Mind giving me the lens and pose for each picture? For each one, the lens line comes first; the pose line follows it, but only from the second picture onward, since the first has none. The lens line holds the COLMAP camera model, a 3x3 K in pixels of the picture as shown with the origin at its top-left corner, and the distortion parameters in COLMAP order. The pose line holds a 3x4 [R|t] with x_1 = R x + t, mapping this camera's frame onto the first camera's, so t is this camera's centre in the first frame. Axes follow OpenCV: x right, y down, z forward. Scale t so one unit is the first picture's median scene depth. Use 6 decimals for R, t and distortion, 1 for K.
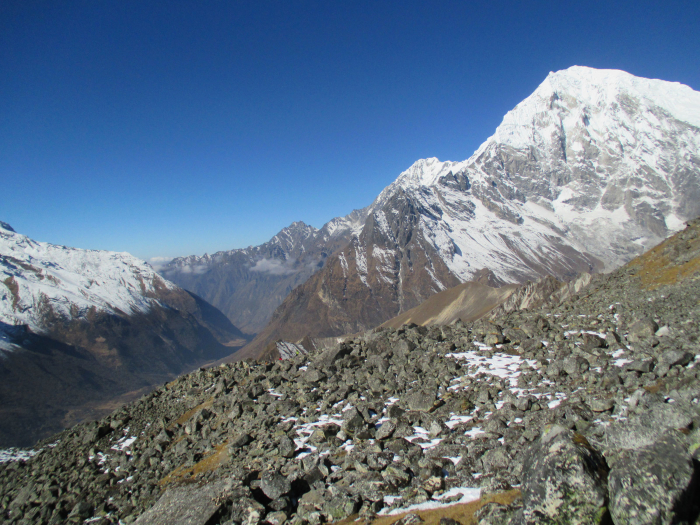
lens RADIAL K [[592.0, 0, 344.8], [0, 592.0, 278.3], [0, 0, 1]] dist [-0.021791, 0.011146]
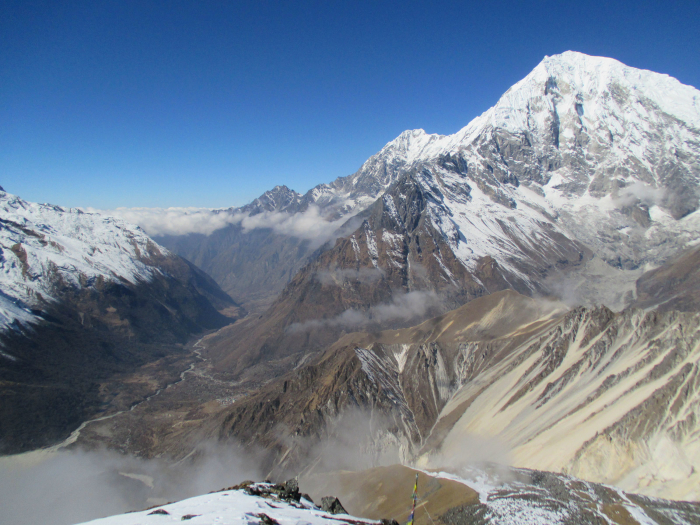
lens RADIAL K [[592.0, 0, 344.3], [0, 592.0, 279.4], [0, 0, 1]] dist [-0.021791, 0.011146]
pose [[0.997667, 0.033508, 0.059488, -0.057676], [-0.037751, 0.996711, 0.071703, -0.029353], [-0.056889, -0.073782, 0.995650, -0.031423]]
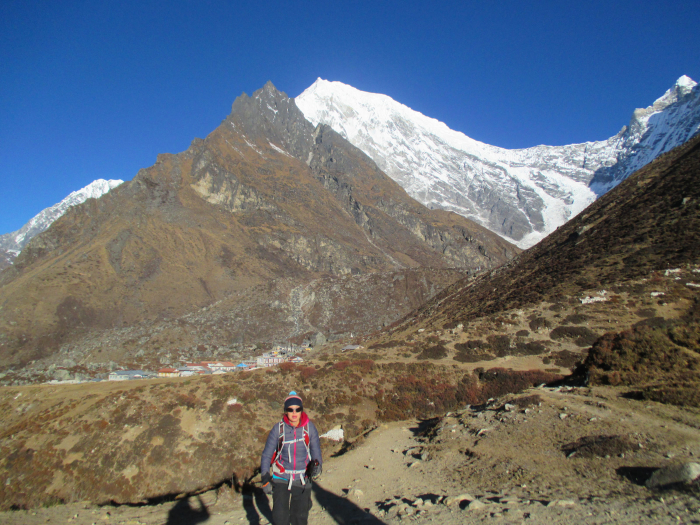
lens RADIAL K [[592.0, 0, 348.5], [0, 592.0, 267.1], [0, 0, 1]] dist [-0.021791, 0.011146]
pose [[0.782672, 0.116929, 0.611352, -0.147007], [0.002891, 0.981503, -0.191426, 0.114685], [-0.622427, 0.151591, 0.767857, 0.416242]]
